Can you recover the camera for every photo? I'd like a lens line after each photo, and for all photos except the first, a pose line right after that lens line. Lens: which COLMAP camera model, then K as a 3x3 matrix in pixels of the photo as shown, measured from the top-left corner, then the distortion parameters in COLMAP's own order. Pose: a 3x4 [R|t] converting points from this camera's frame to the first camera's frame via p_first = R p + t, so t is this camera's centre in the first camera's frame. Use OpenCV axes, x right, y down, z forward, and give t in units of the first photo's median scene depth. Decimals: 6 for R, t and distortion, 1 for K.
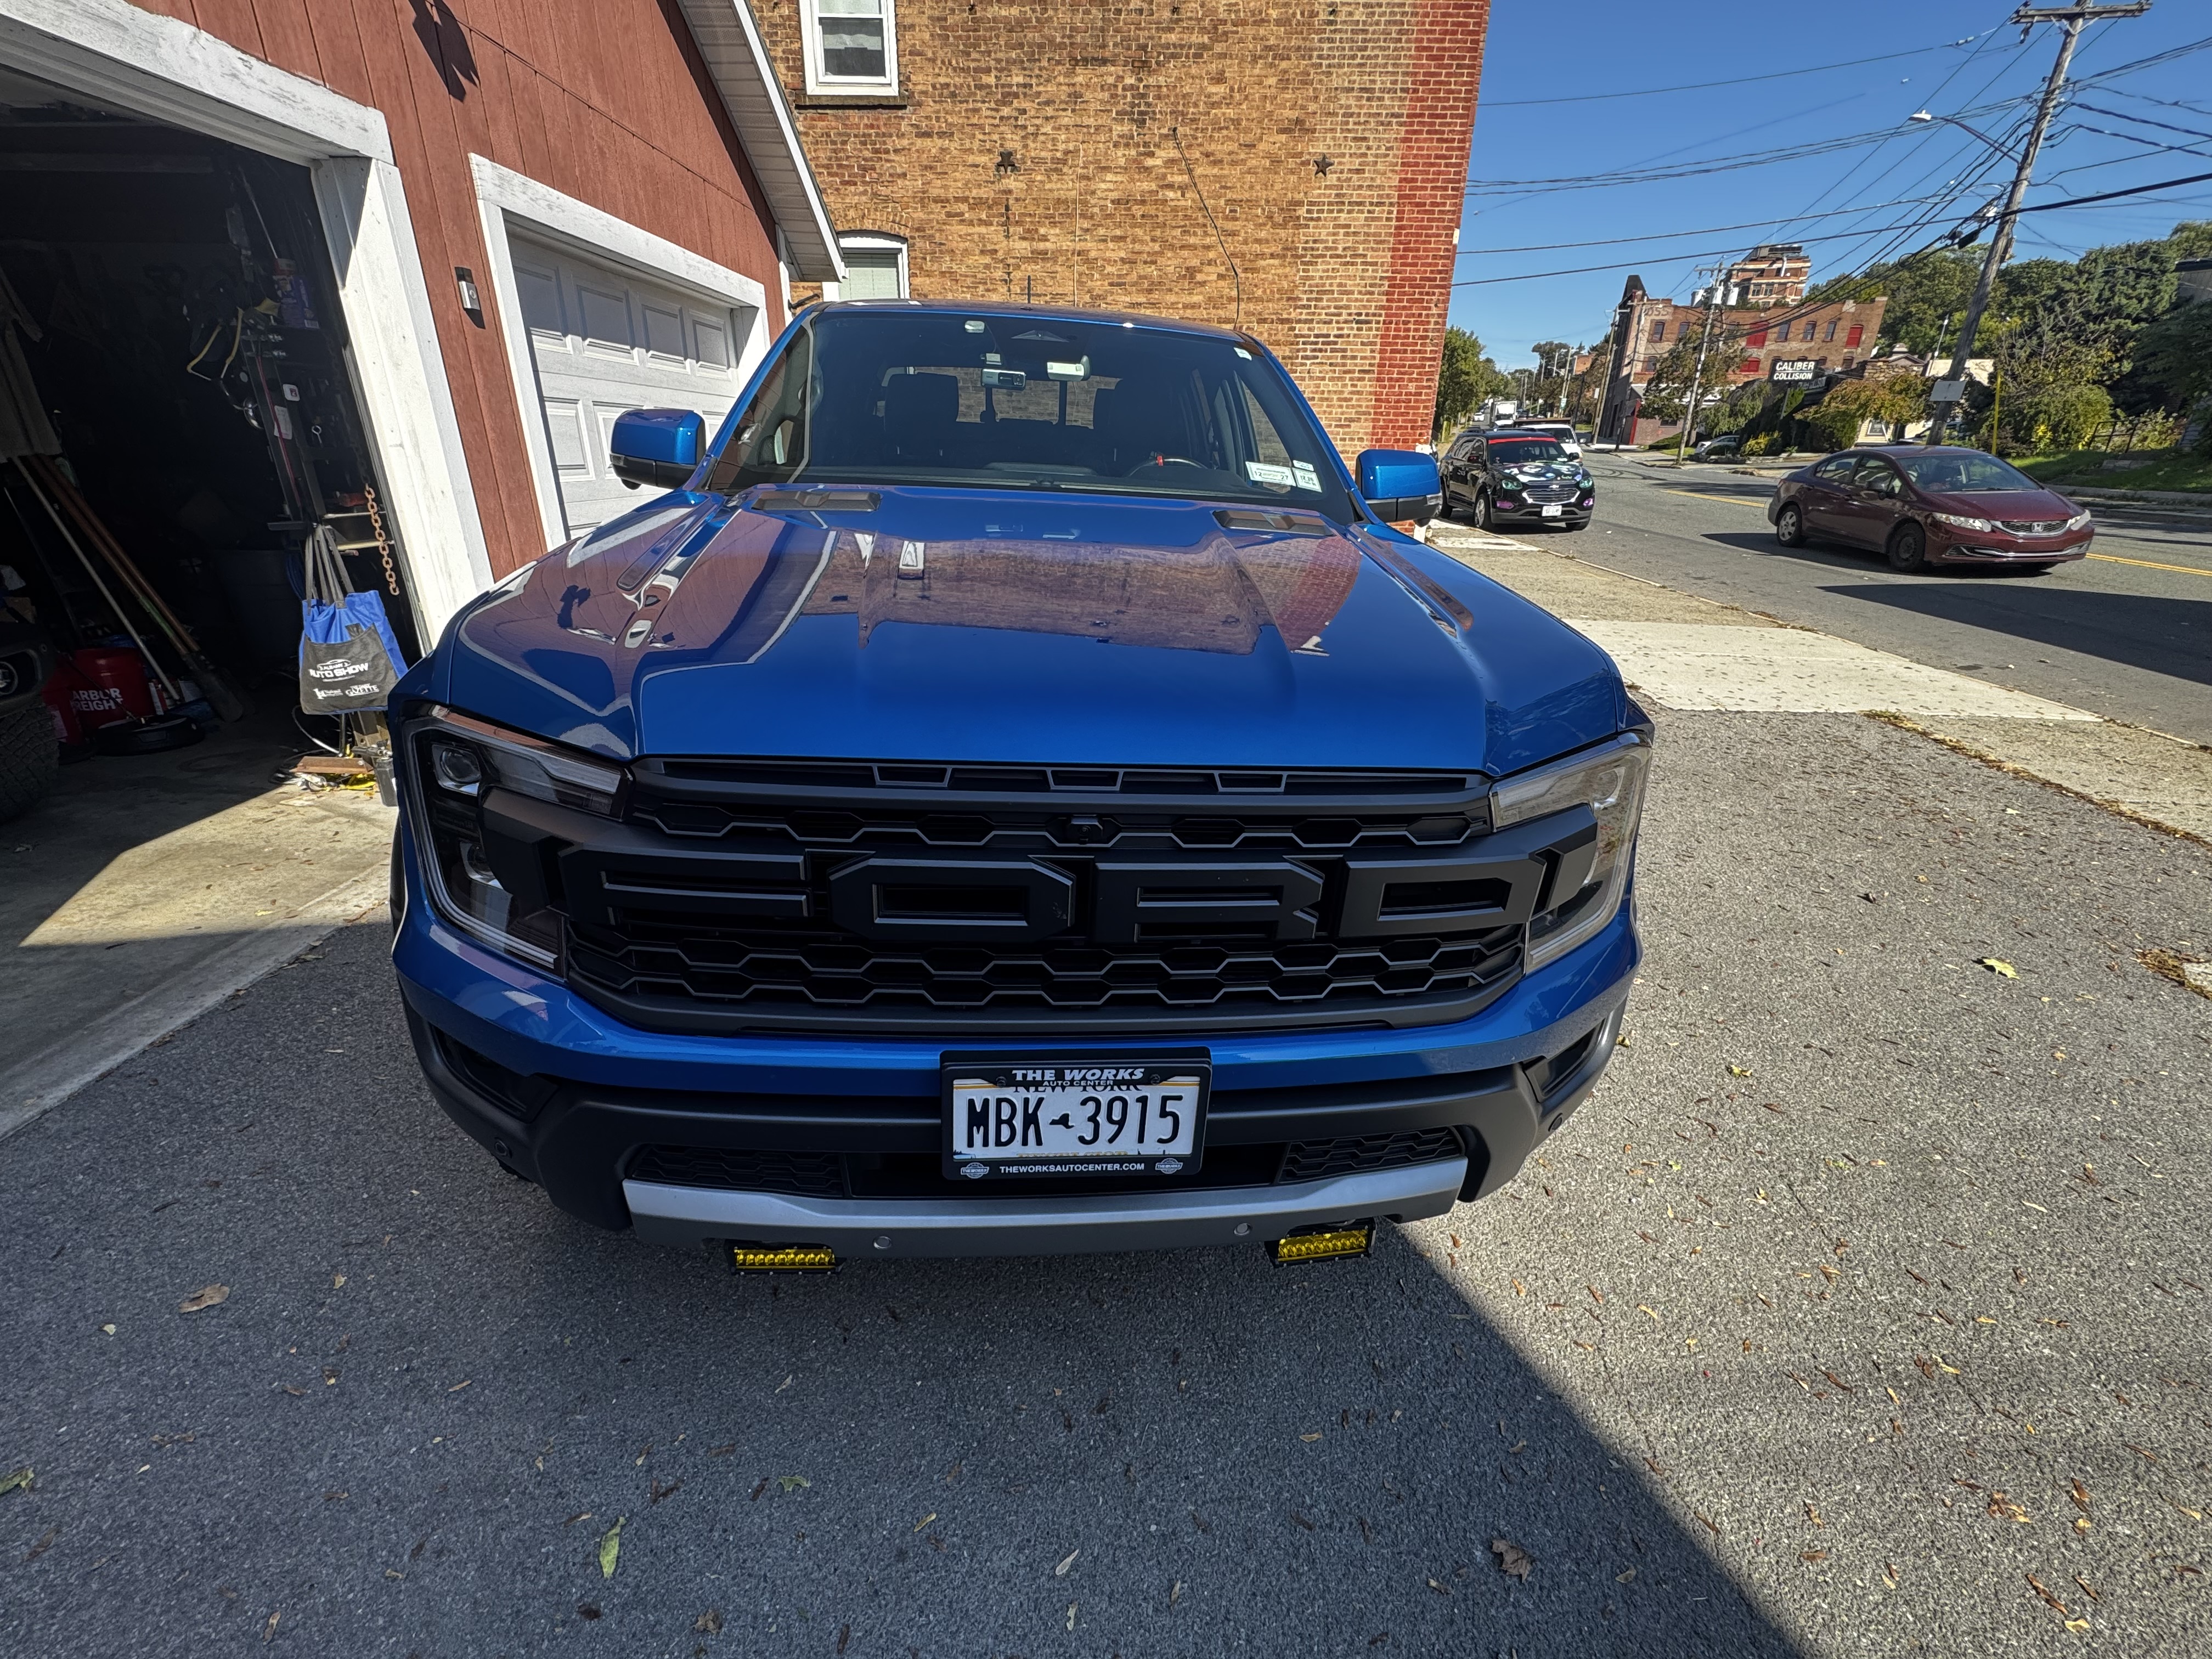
lens RADIAL K [[961.7, 0, 1106.0], [0, 961.7, 829.5], [0, 0, 1]] dist [-0.004203, 0.000130]
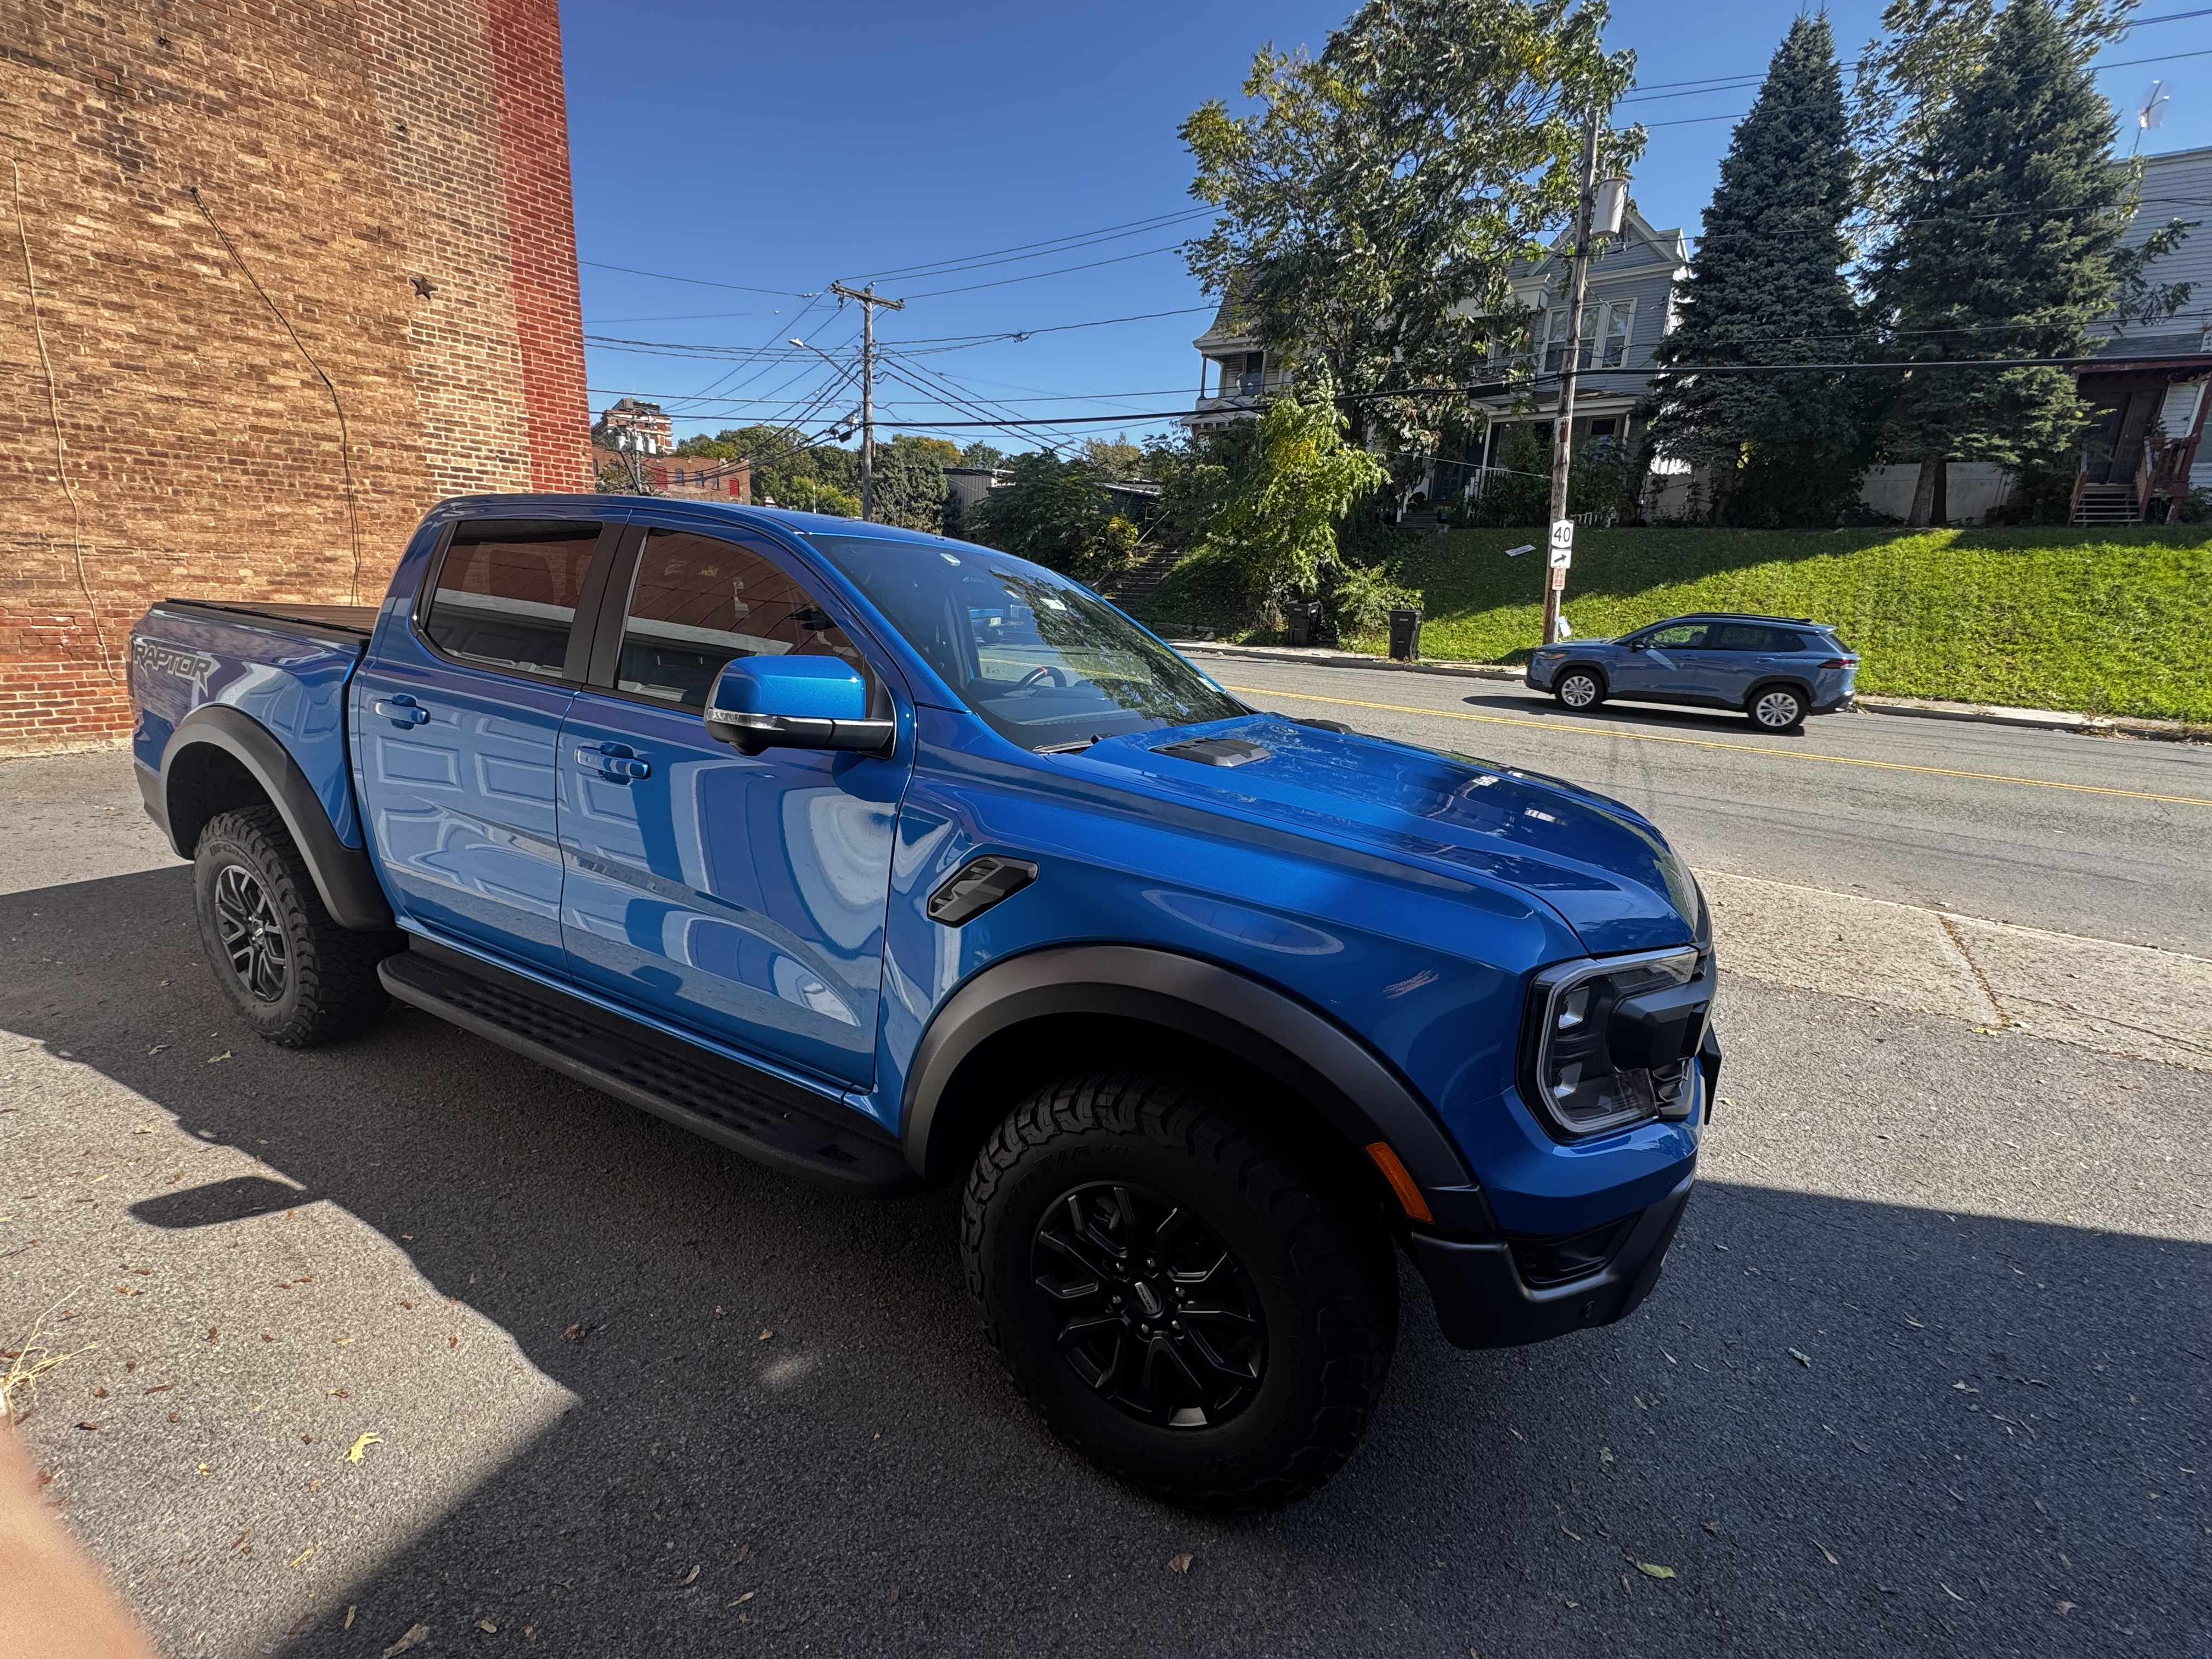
lens RADIAL K [[961.7, 0, 1106.0], [0, 961.7, 829.5], [0, 0, 1]] dist [-0.004203, 0.000130]
pose [[0.534855, -0.192943, 0.822620, -0.259881], [0.282435, 0.958403, 0.041156, -0.061759], [-0.796342, 0.210324, 0.567100, 0.088725]]
